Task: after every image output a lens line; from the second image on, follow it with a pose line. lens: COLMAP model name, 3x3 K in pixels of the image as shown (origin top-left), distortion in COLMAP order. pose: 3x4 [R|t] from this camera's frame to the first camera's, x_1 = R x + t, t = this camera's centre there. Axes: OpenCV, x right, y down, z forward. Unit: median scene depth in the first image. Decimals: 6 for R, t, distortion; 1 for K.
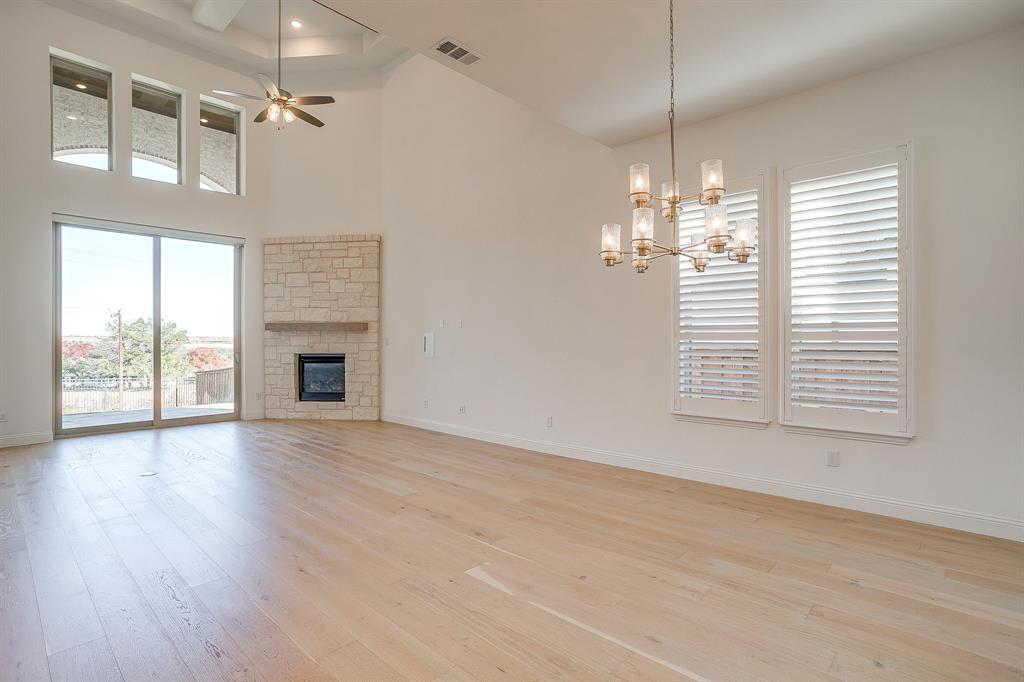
lens RADIAL K [[493.9, 0, 515.5], [0, 493.9, 338.2], [0, 0, 1]] dist [-0.005502, 0.000483]
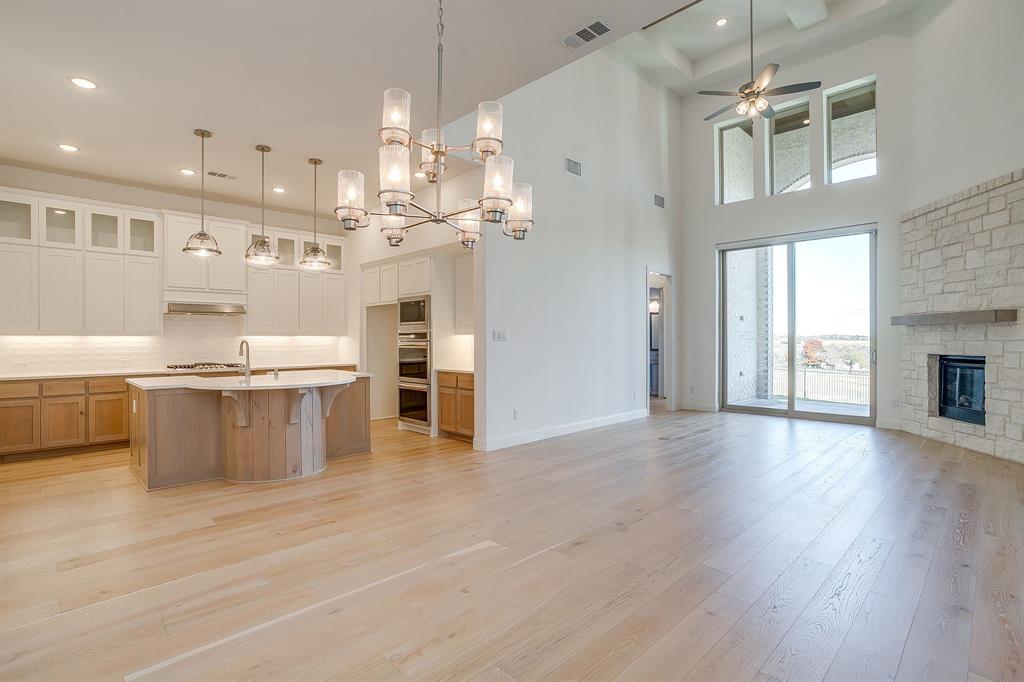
lens RADIAL K [[493.9, 0, 515.5], [0, 493.9, 342.3], [0, 0, 1]] dist [-0.005502, 0.000483]
pose [[-0.018902, 0.007097, -0.999796, 0.347562], [0.007897, 0.999945, 0.006949, 0.002044], [0.999790, -0.007764, -0.018957, 0.362901]]
